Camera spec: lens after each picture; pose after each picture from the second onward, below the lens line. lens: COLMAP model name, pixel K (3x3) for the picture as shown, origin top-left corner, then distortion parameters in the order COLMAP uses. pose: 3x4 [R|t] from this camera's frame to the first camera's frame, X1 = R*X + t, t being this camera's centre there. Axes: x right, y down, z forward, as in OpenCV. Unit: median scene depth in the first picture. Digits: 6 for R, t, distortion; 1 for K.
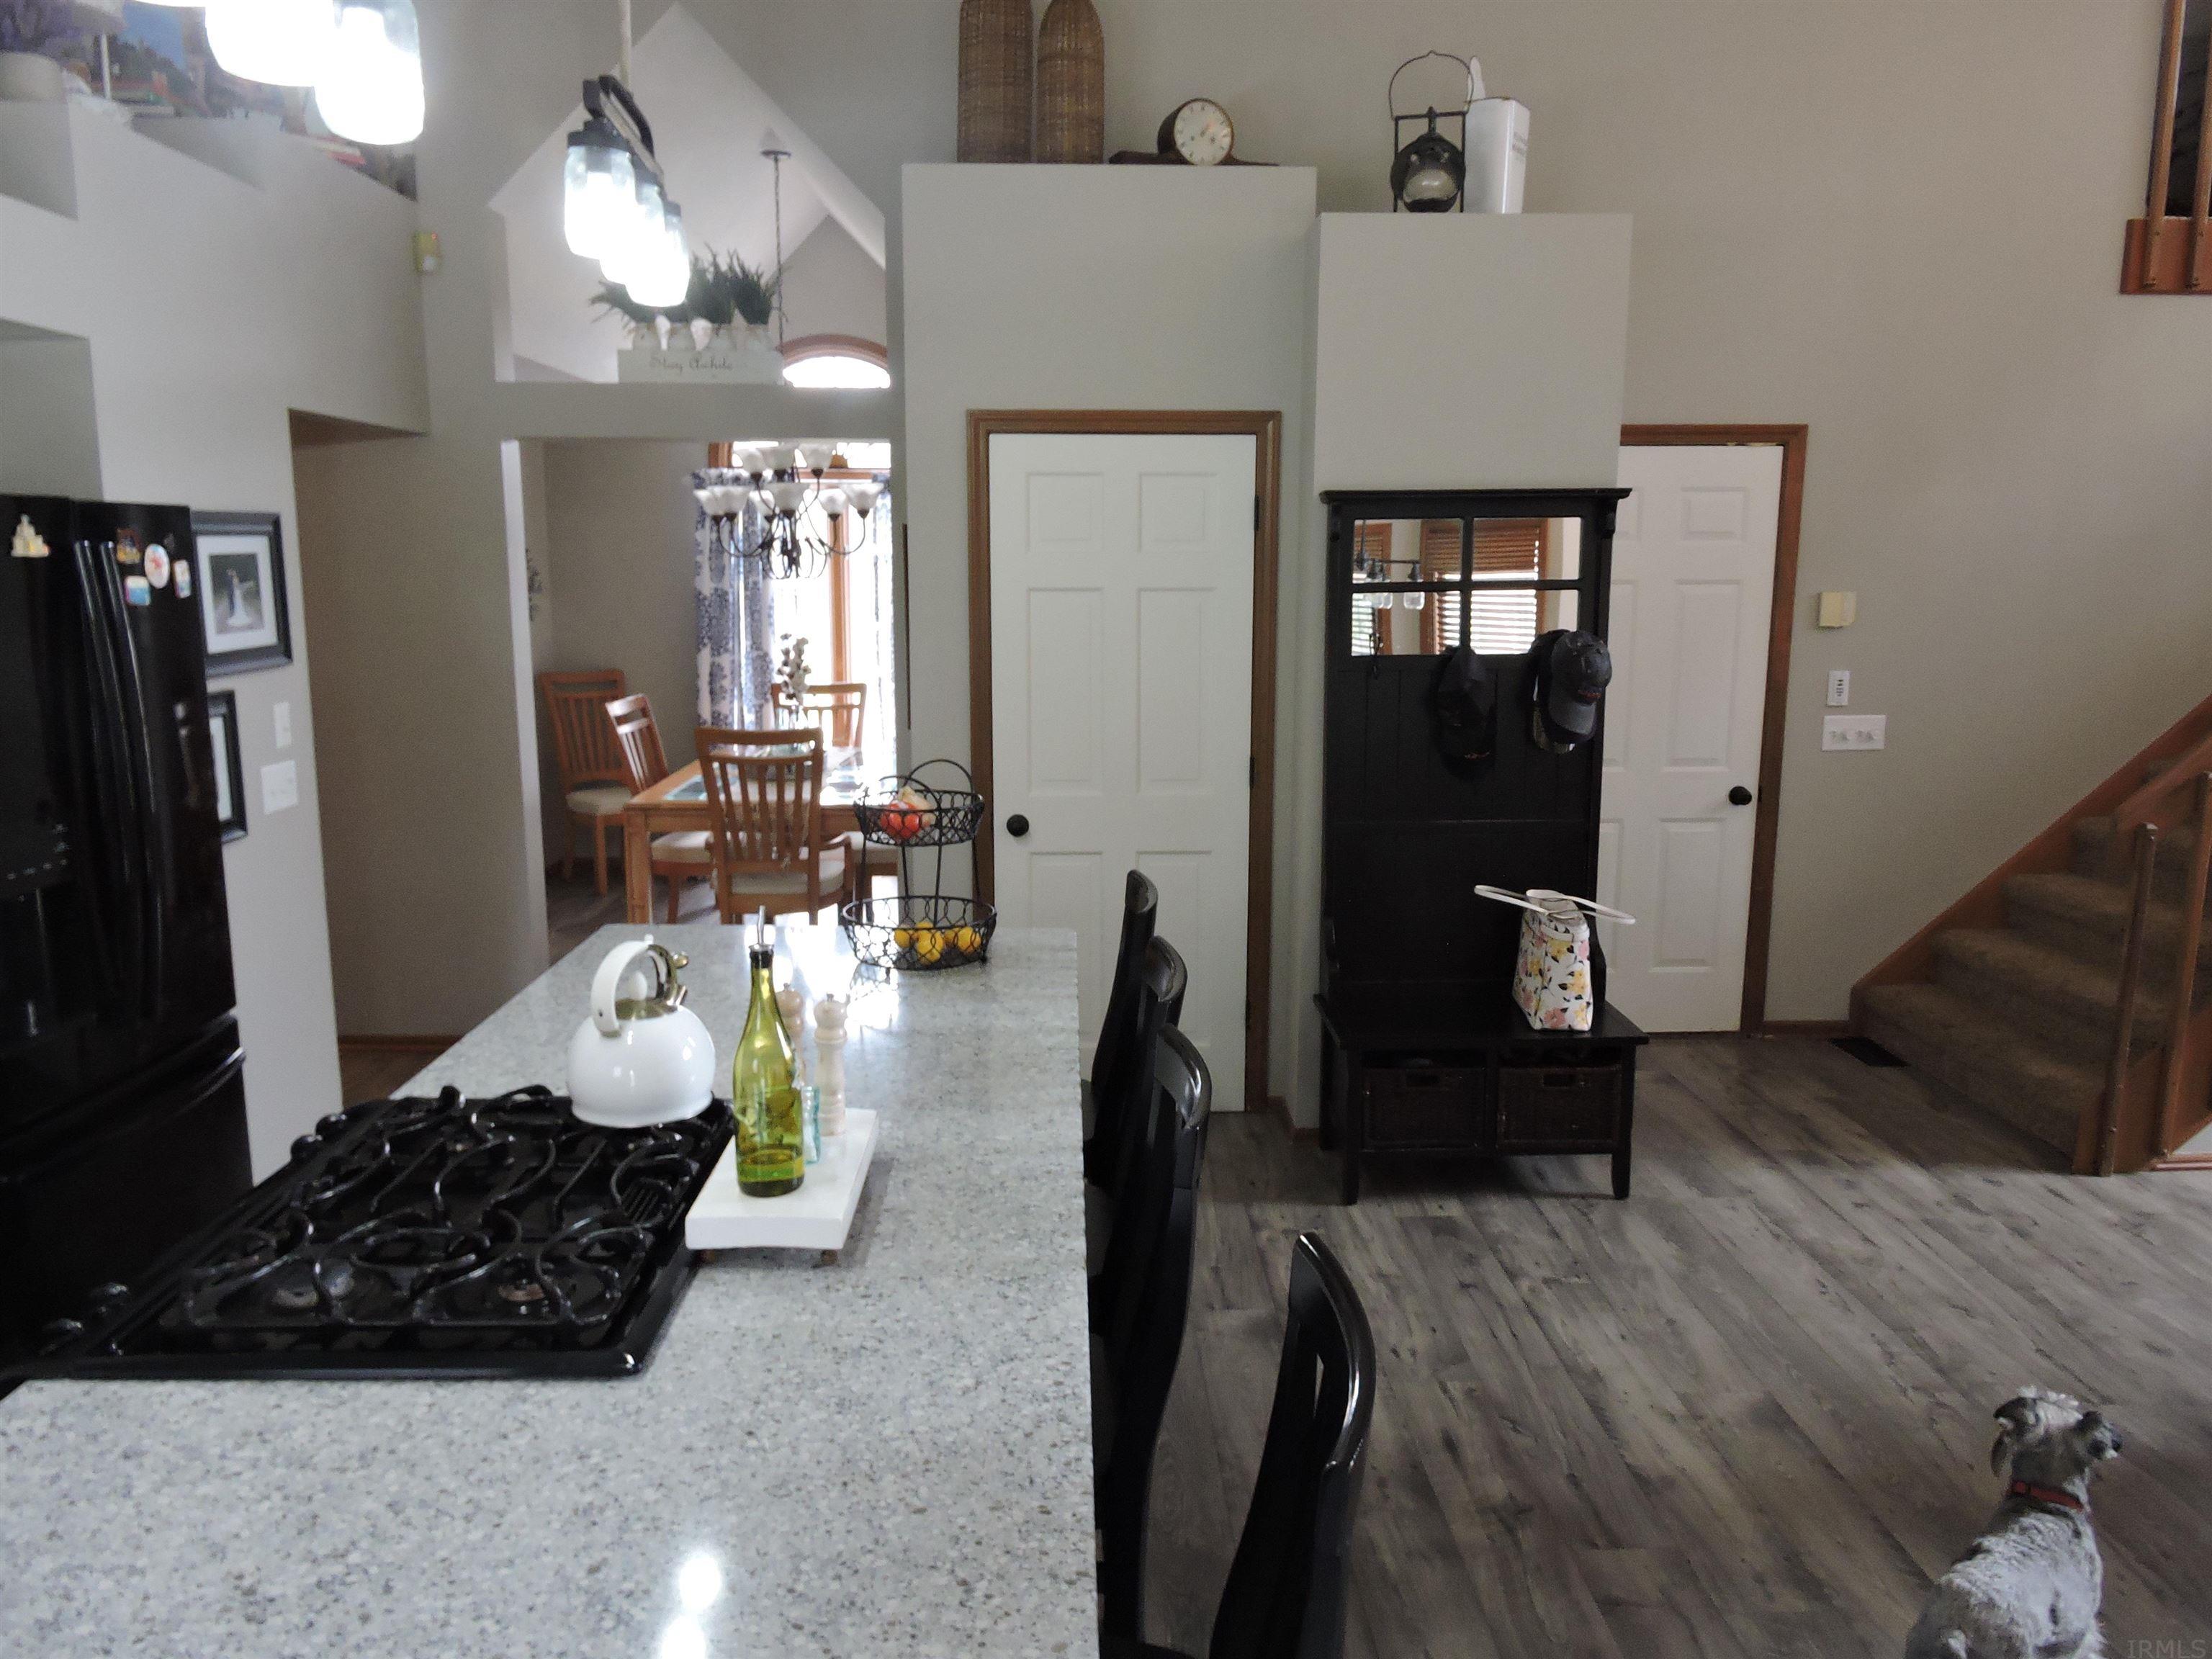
lens RADIAL K [[1571.8, 0, 1110.3], [0, 1571.8, 839.9], [0, 0, 1]] dist [0.003484, -0.011538]
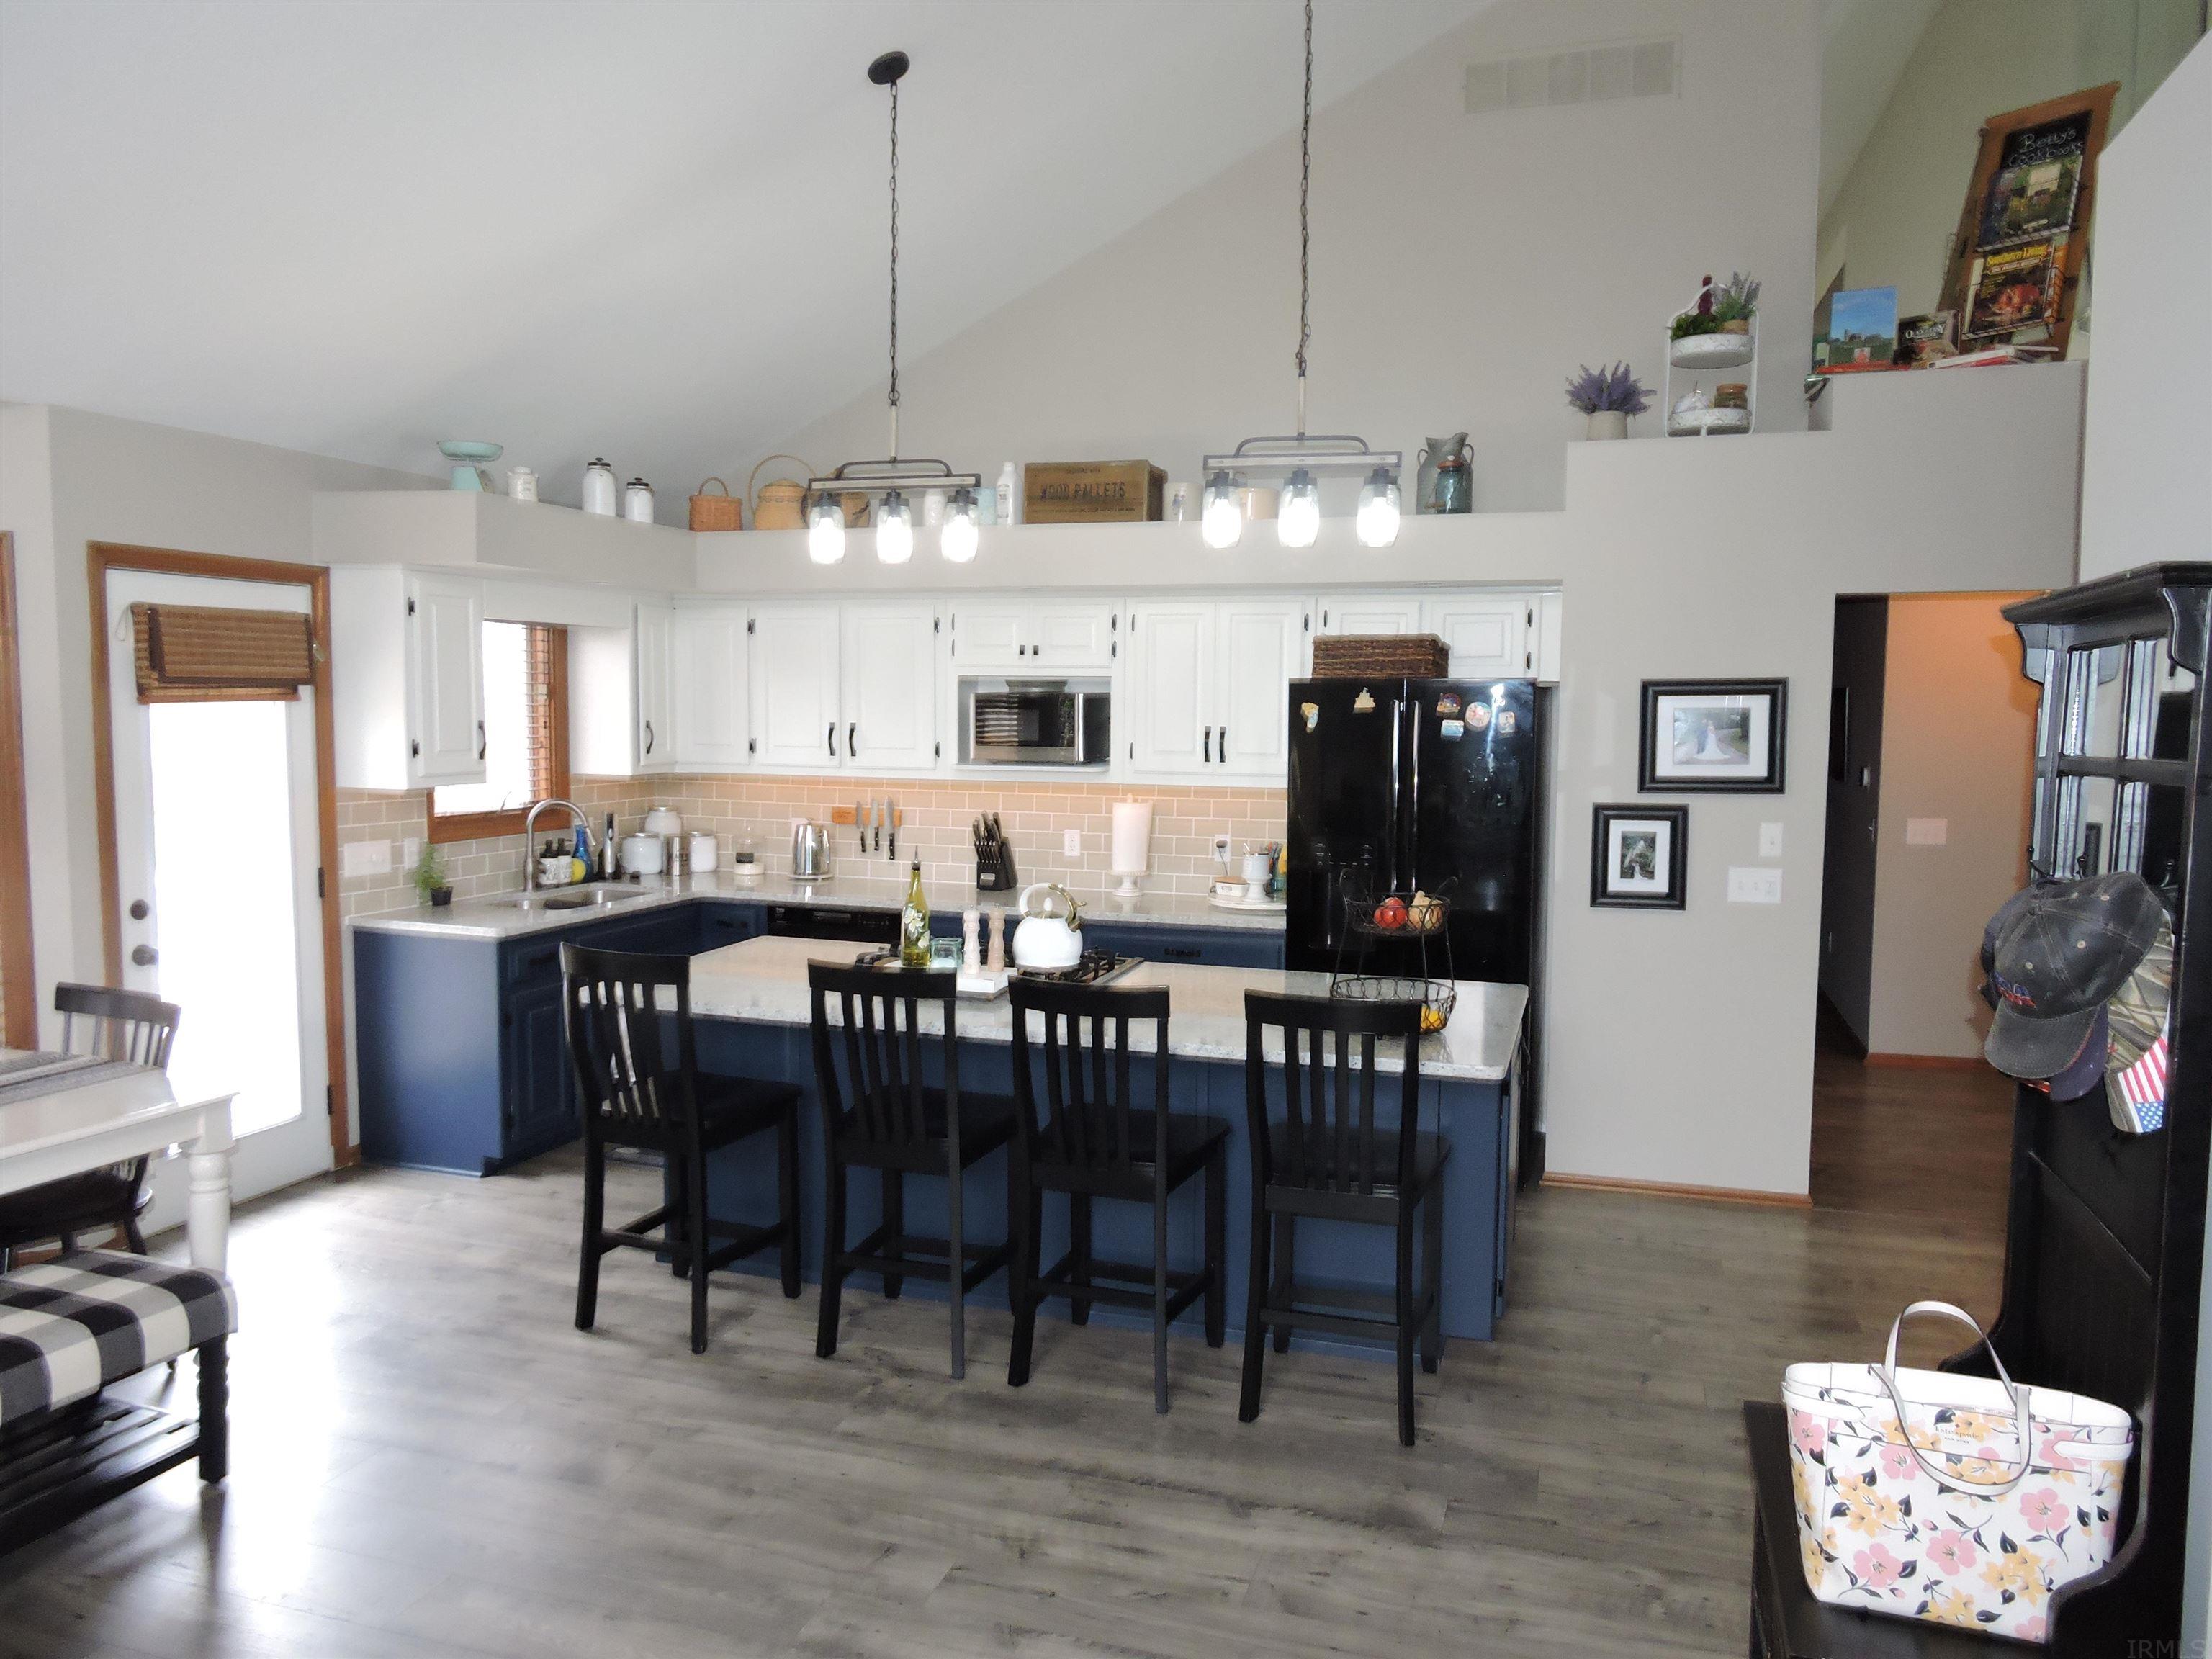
lens RADIAL K [[1571.8, 0, 1089.5], [0, 1571.8, 838.6], [0, 0, 1]] dist [0.003484, -0.011538]
pose [[-0.344907, 0.070258, -0.936004, 1.158400], [-0.173494, 0.975240, 0.137134, -0.206668], [0.922463, 0.209690, -0.324178, 1.207314]]
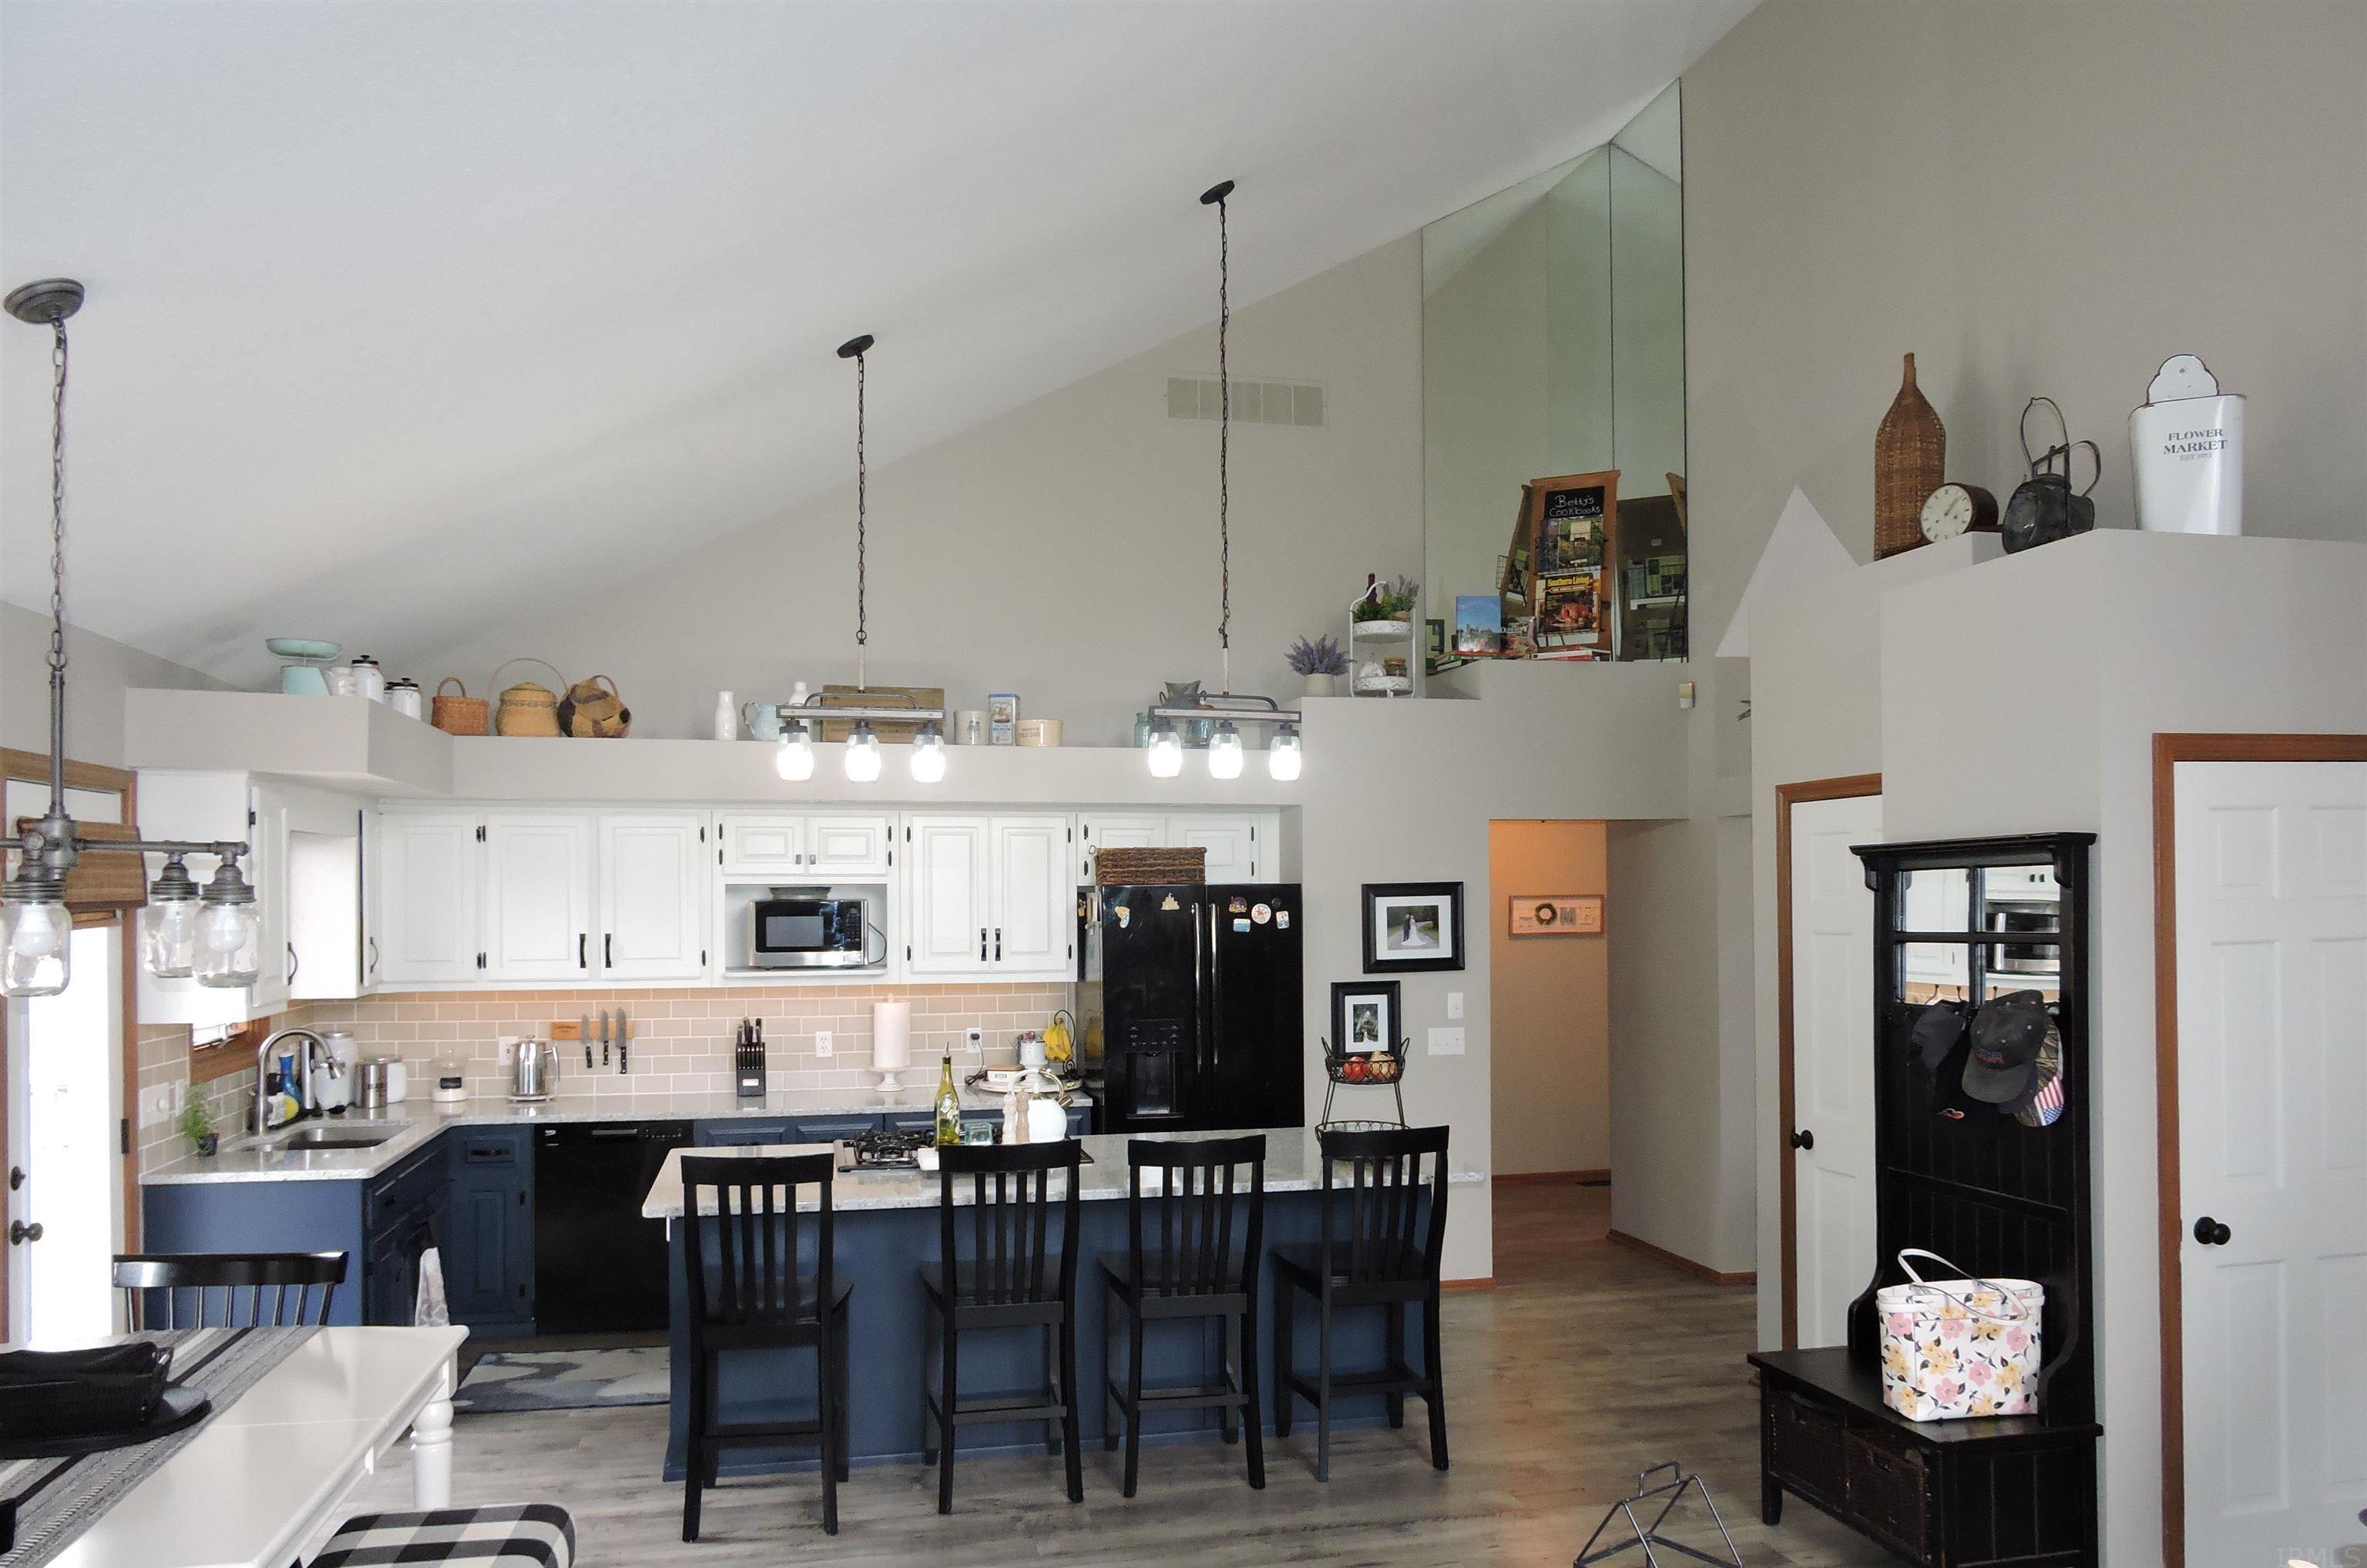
lens RADIAL K [[1708.0, 0, 1170.4], [0, 1708.0, 891.4], [0, 0, 1]] dist [-0.000755, 0.002762]
pose [[0.182113, -0.010747, -0.983219, 1.620190], [-0.163393, 0.985707, -0.041038, -0.091751], [0.969607, 0.168125, 0.177754, 0.481540]]
